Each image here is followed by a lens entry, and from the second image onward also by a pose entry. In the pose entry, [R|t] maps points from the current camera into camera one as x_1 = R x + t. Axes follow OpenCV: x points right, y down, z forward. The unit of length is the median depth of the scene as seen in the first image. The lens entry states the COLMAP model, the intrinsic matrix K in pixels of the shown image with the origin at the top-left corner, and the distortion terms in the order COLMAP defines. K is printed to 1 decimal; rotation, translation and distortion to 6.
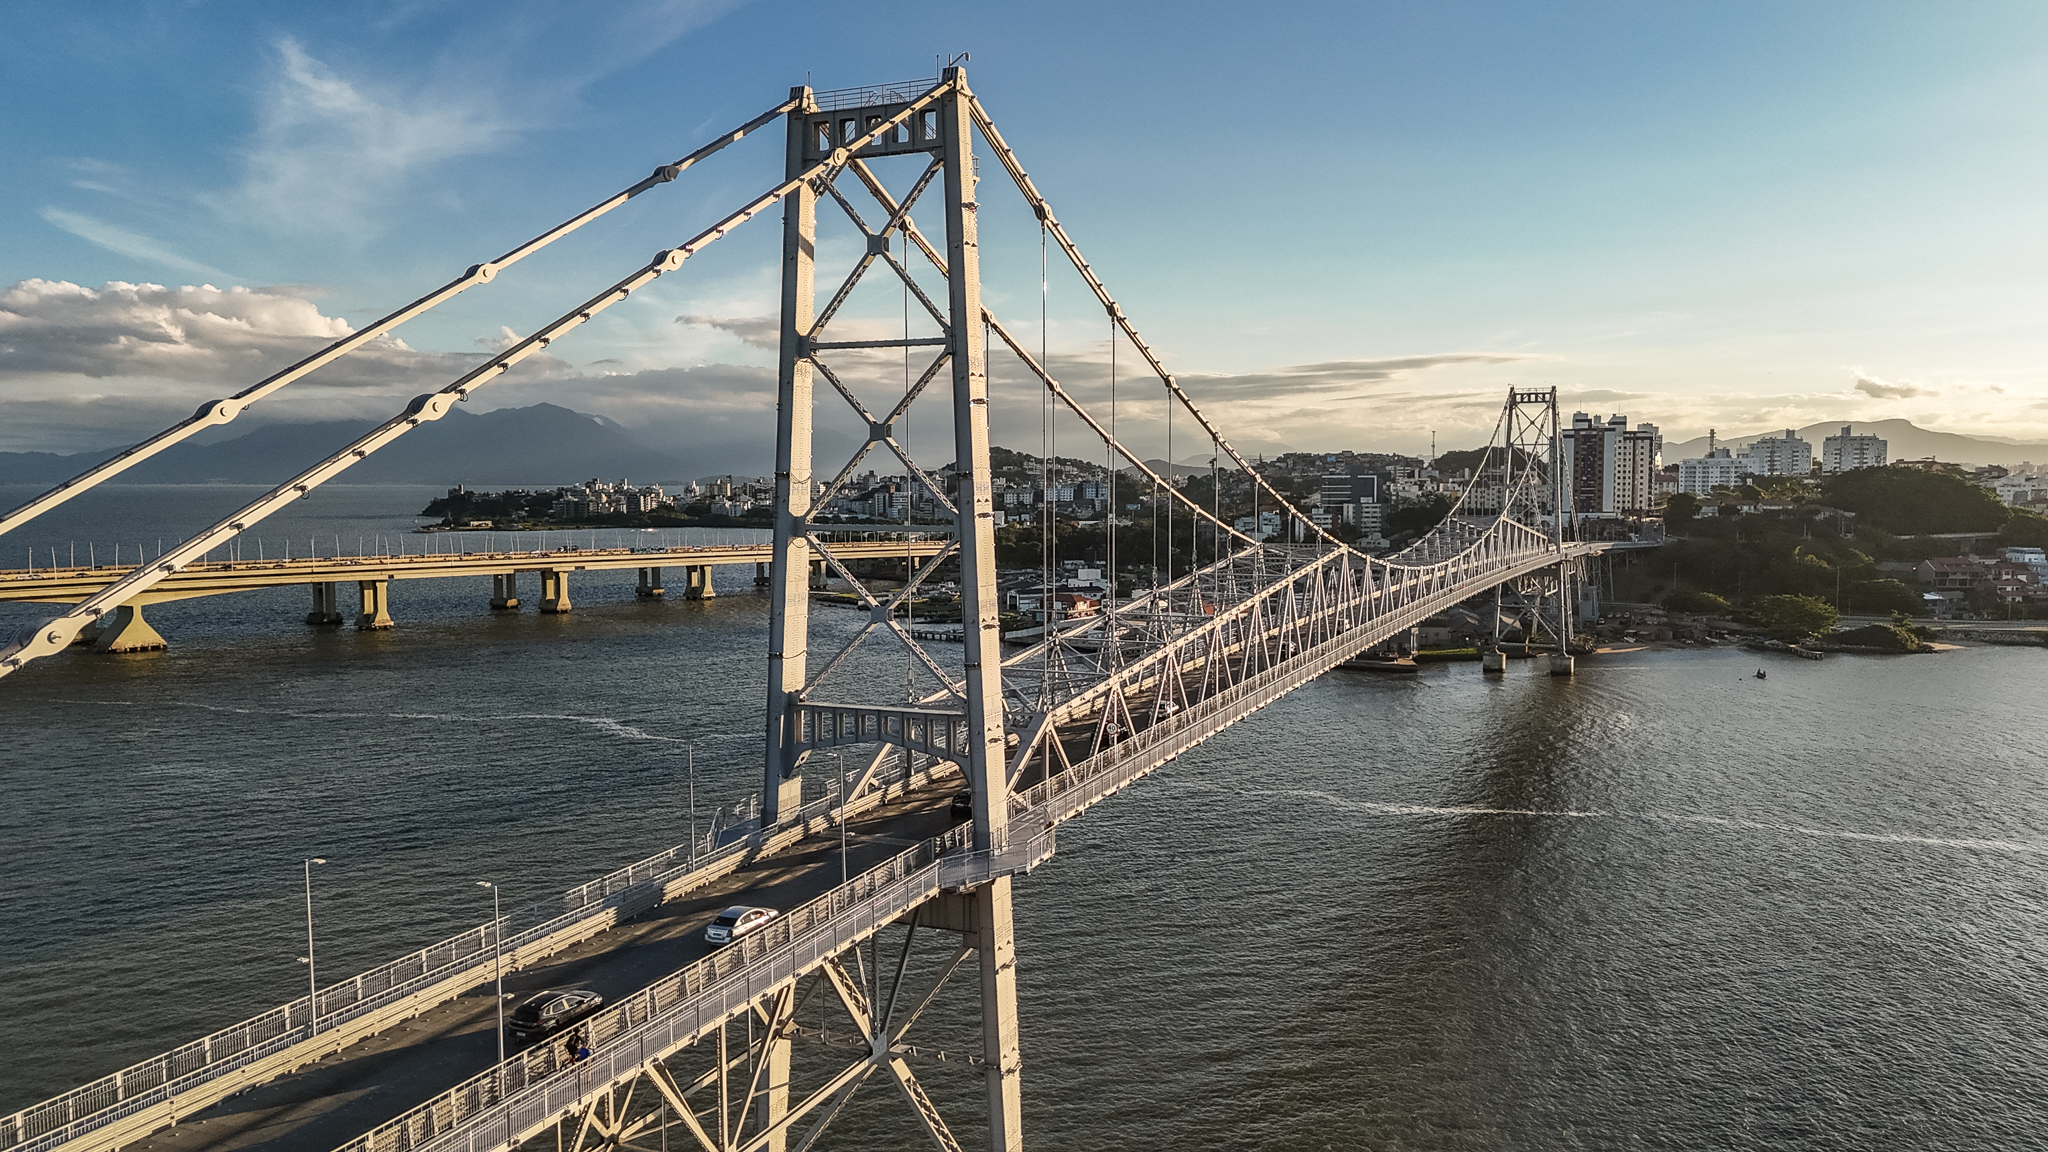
lens RADIAL K [[1531.1, 0, 1024.0], [0, 1531.1, 576.0], [0, 0, 1]] dist [0.089856, -0.070963]
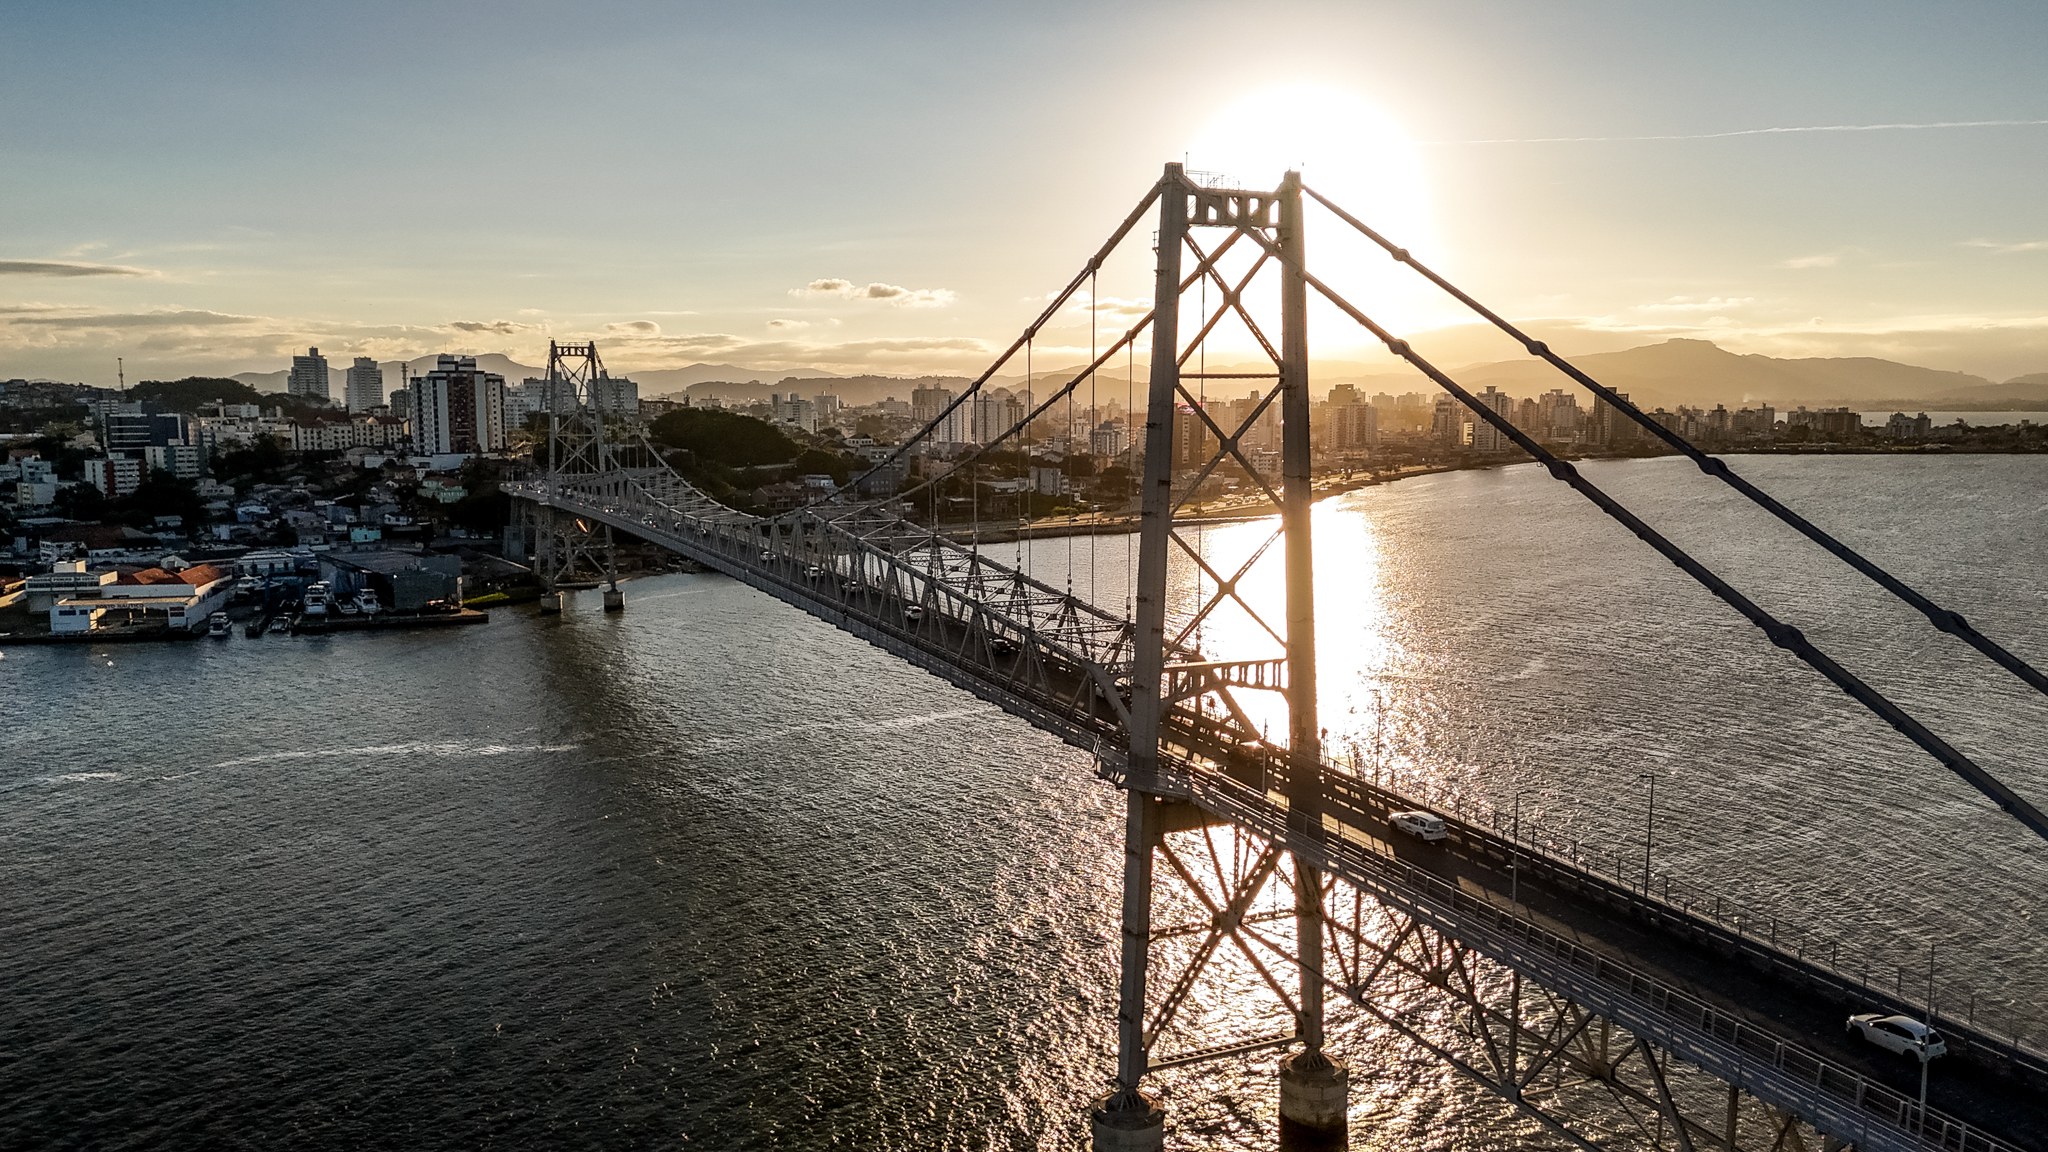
lens RADIAL K [[1534.1, 0, 1024.0], [0, 1534.1, 576.0], [0, 0, 1]] dist [0.082194, -0.060083]
pose [[0.655741, -0.084490, 0.750243, -0.194892], [0.049598, 0.996393, 0.068860, -0.013780], [-0.753355, -0.007944, 0.657566, 0.048942]]
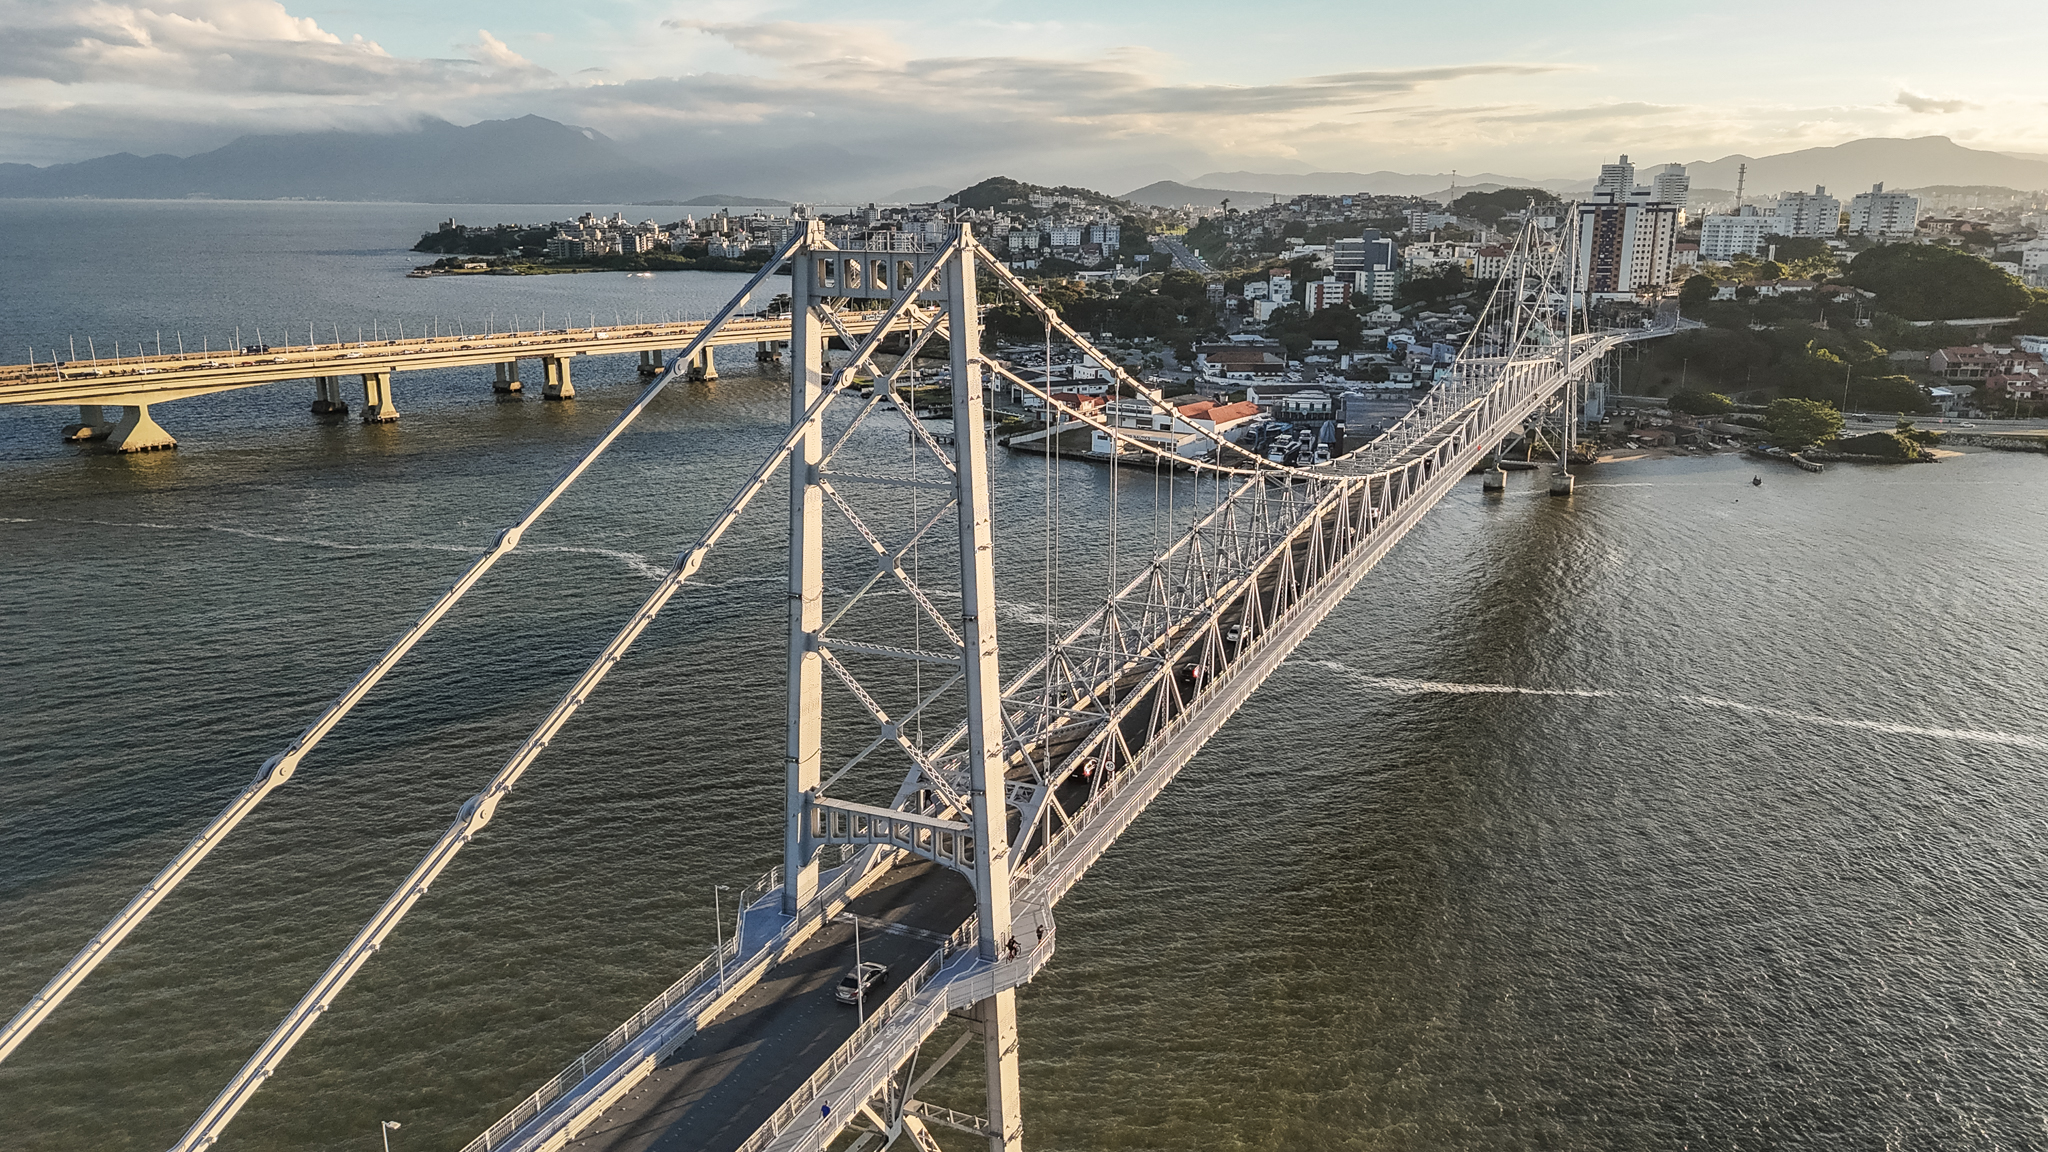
lens RADIAL K [[1534.1, 0, 1024.0], [0, 1534.1, 576.0], [0, 0, 1]] dist [0.082194, -0.060083]
pose [[0.999987, 0.004351, -0.002537, 0.000072], [-0.003821, 0.983523, 0.180745, -0.045772], [0.003282, -0.180733, 0.983527, -0.003433]]
